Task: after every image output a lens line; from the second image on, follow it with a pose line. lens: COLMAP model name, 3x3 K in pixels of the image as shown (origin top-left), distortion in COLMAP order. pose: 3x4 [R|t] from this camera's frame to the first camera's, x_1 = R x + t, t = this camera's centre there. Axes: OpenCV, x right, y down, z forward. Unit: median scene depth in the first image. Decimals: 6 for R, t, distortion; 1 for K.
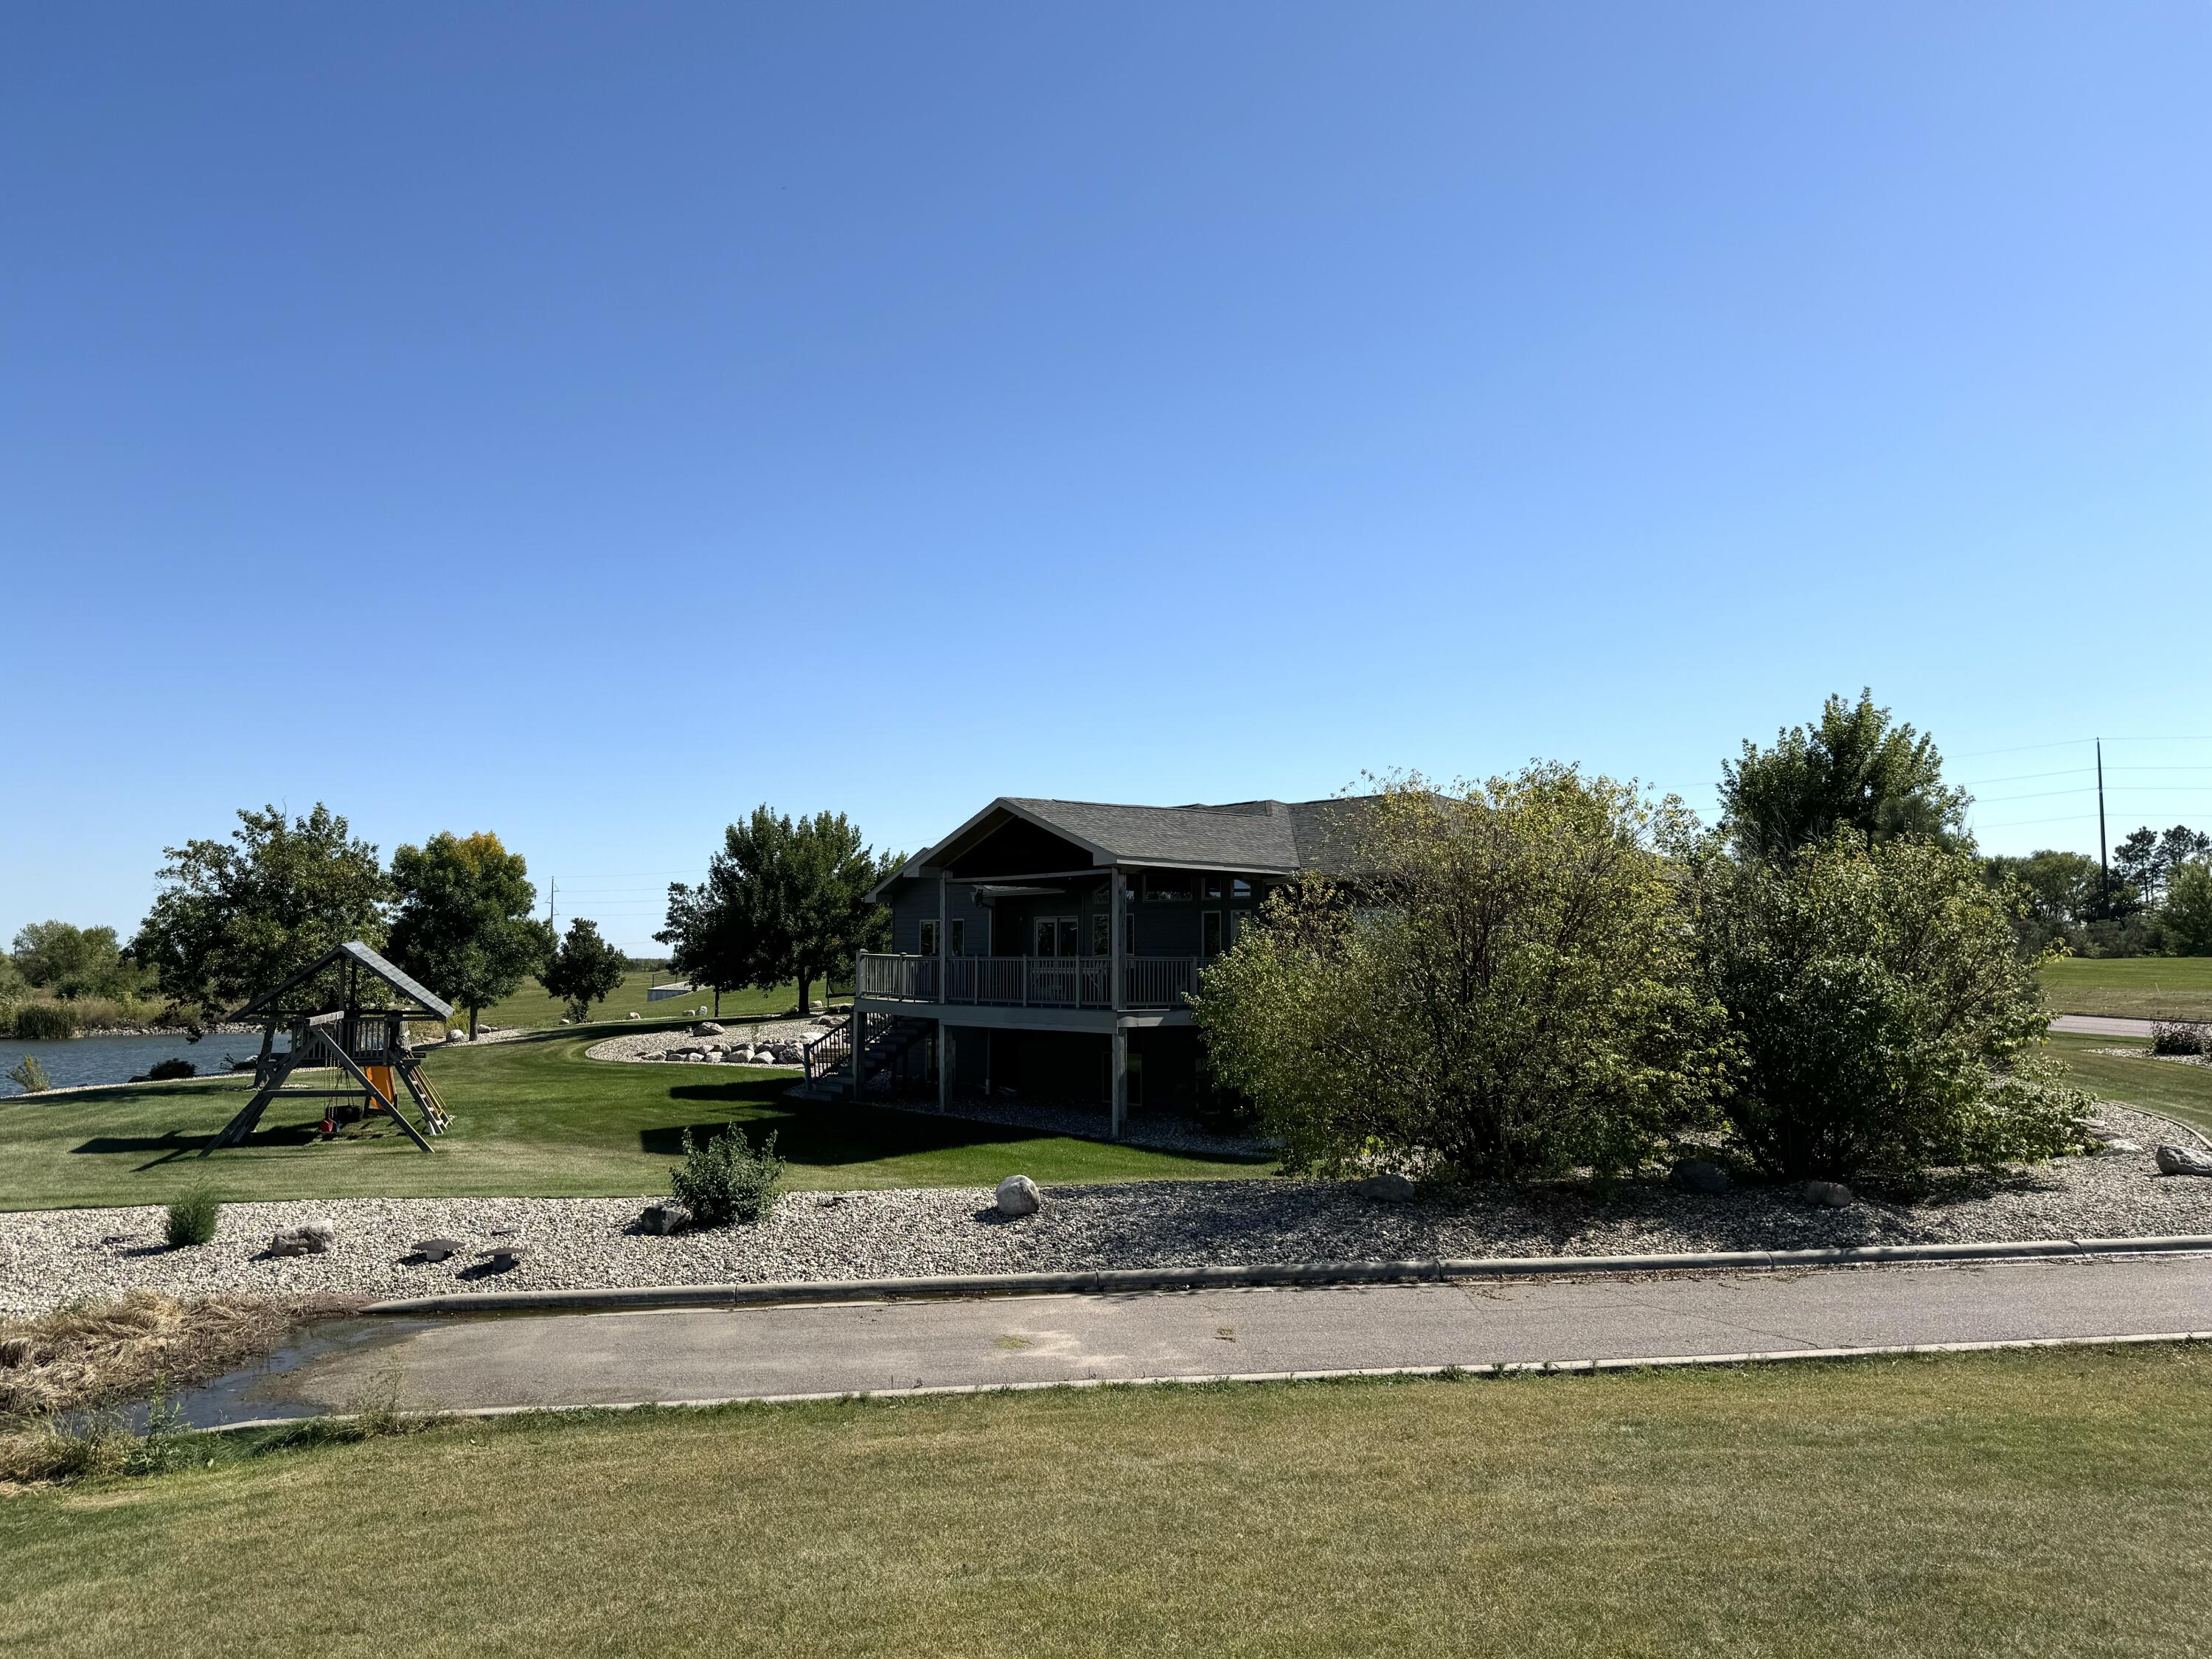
lens RADIAL K [[1576.6, 0, 1112.5], [0, 1576.6, 837.6], [0, 0, 1]] dist [0.108175, -0.169245]
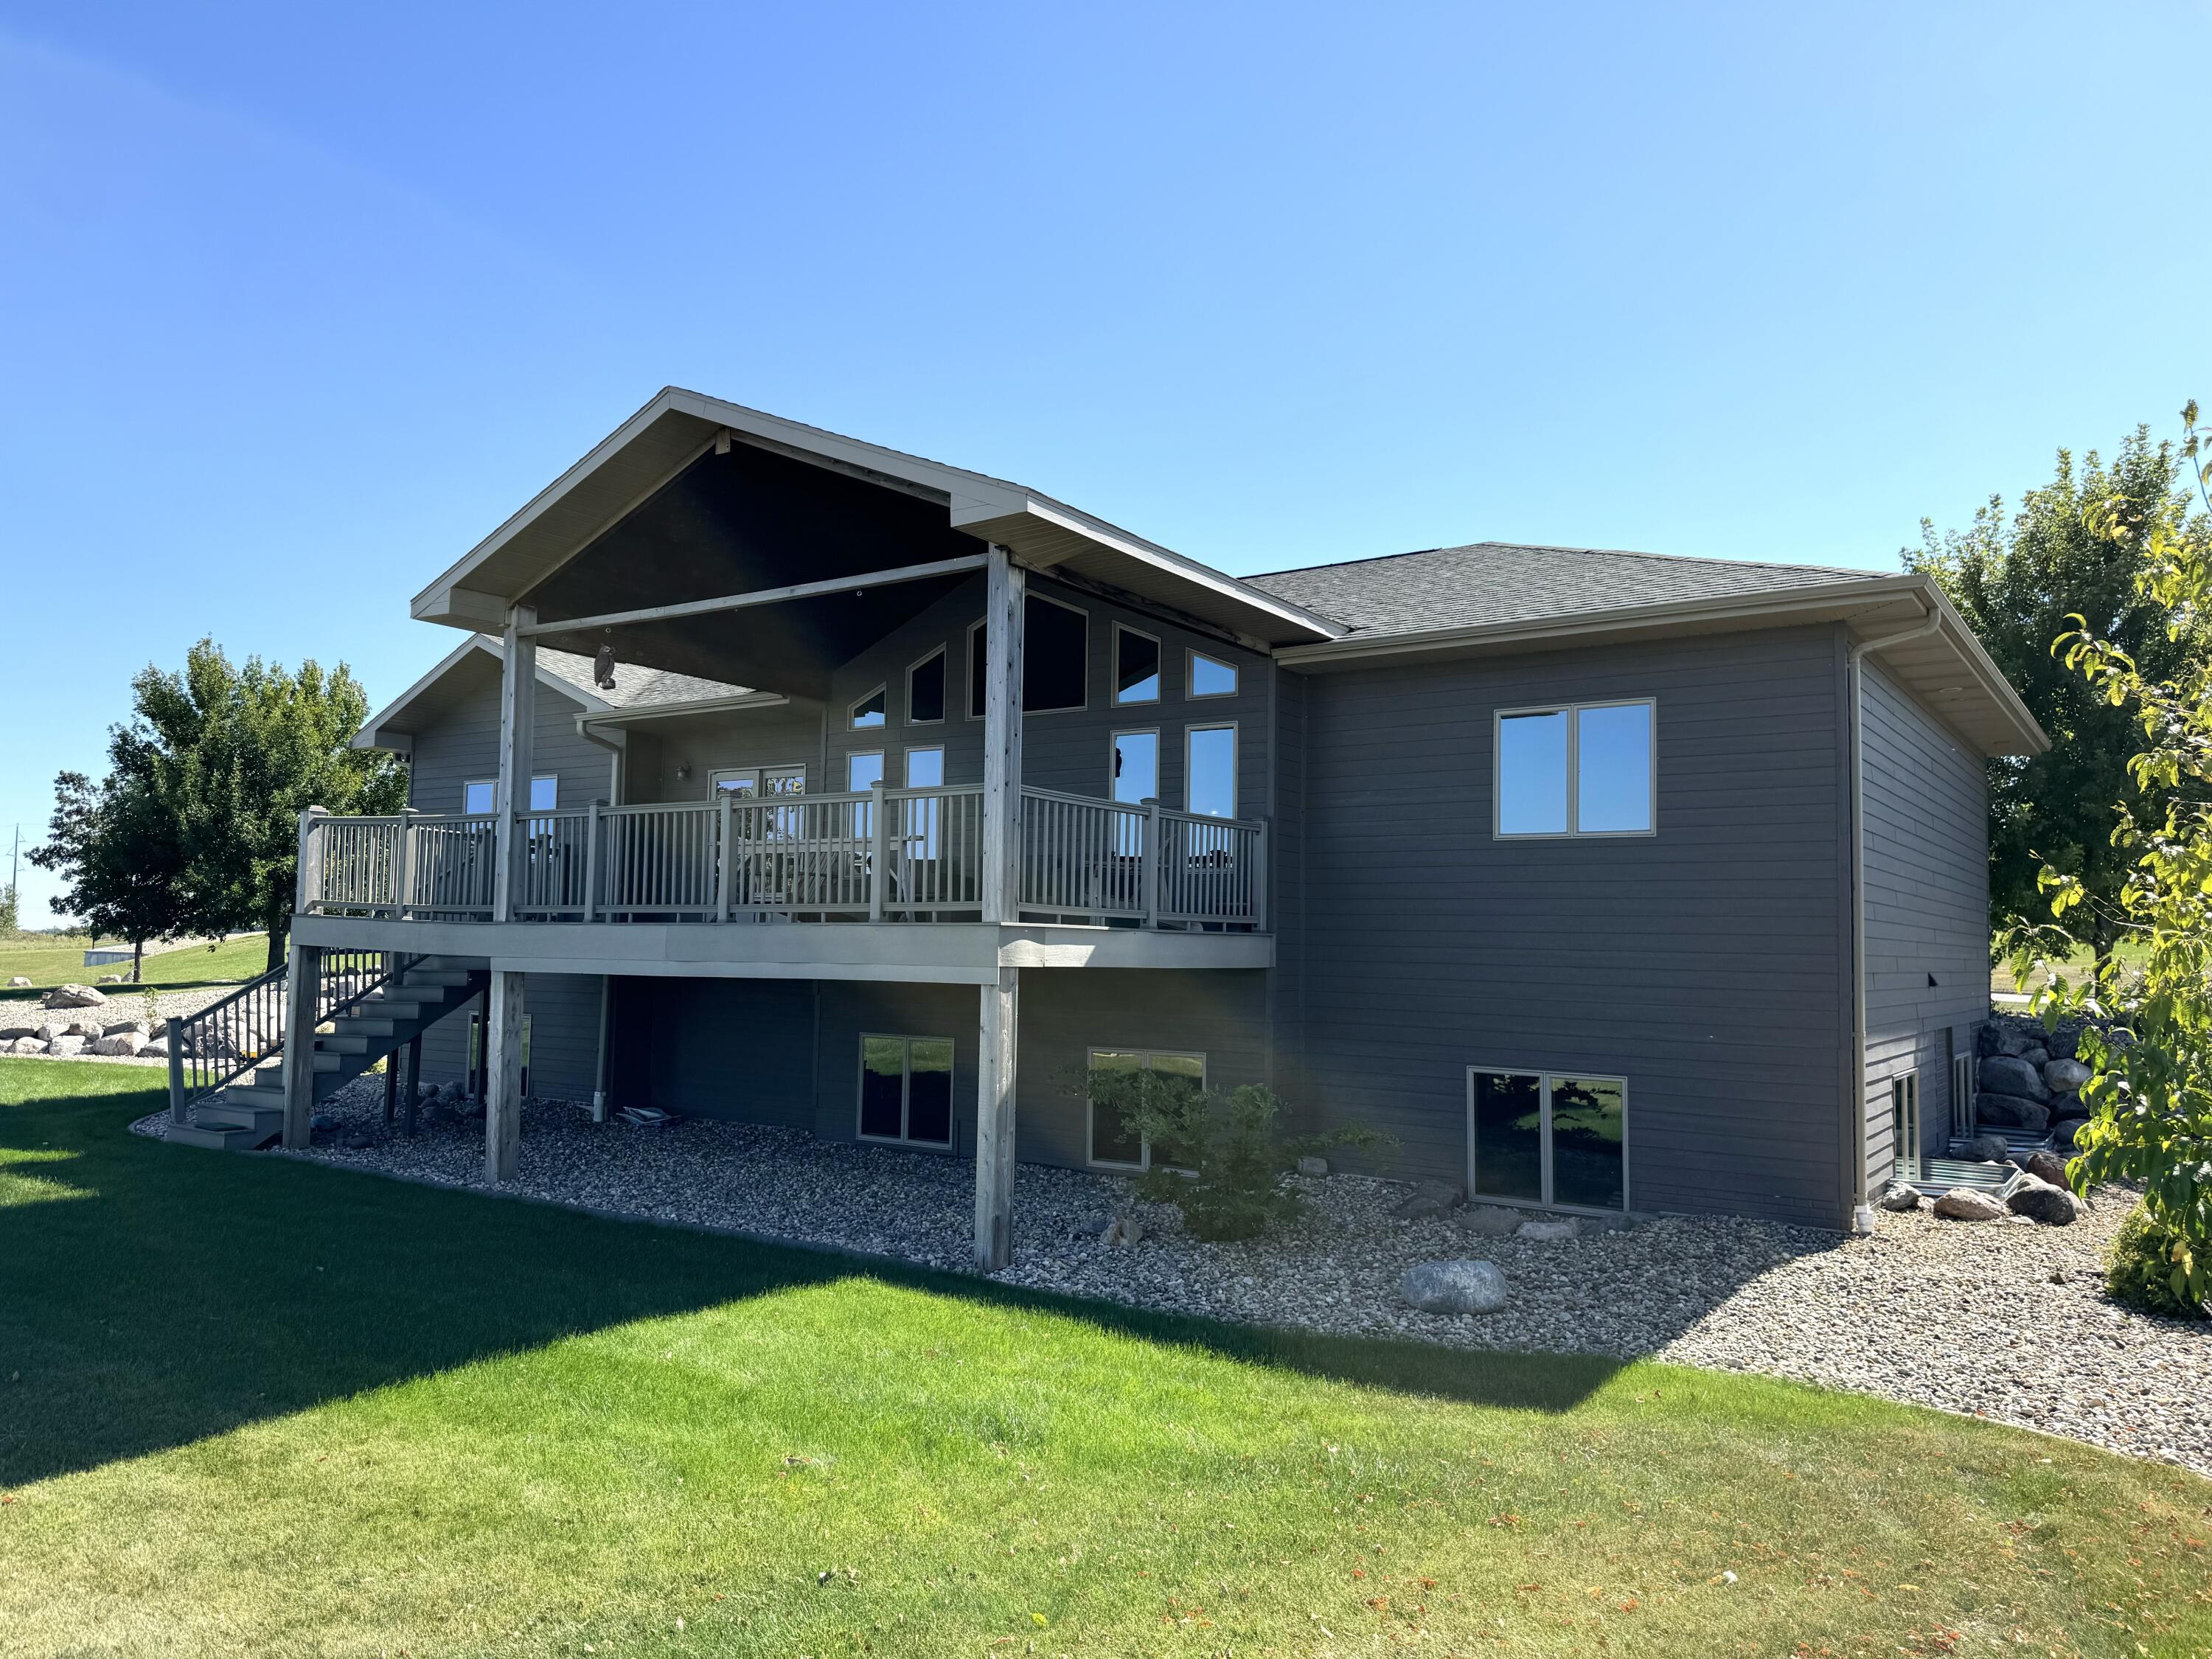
lens RADIAL K [[1576.6, 0, 1112.5], [0, 1576.6, 837.6], [0, 0, 1]] dist [0.108175, -0.169245]
pose [[0.968309, 0.027207, 0.248269, -0.037406], [-0.030036, 0.999520, 0.007613, 0.050105], [-0.247942, -0.014828, 0.968661, 0.368010]]
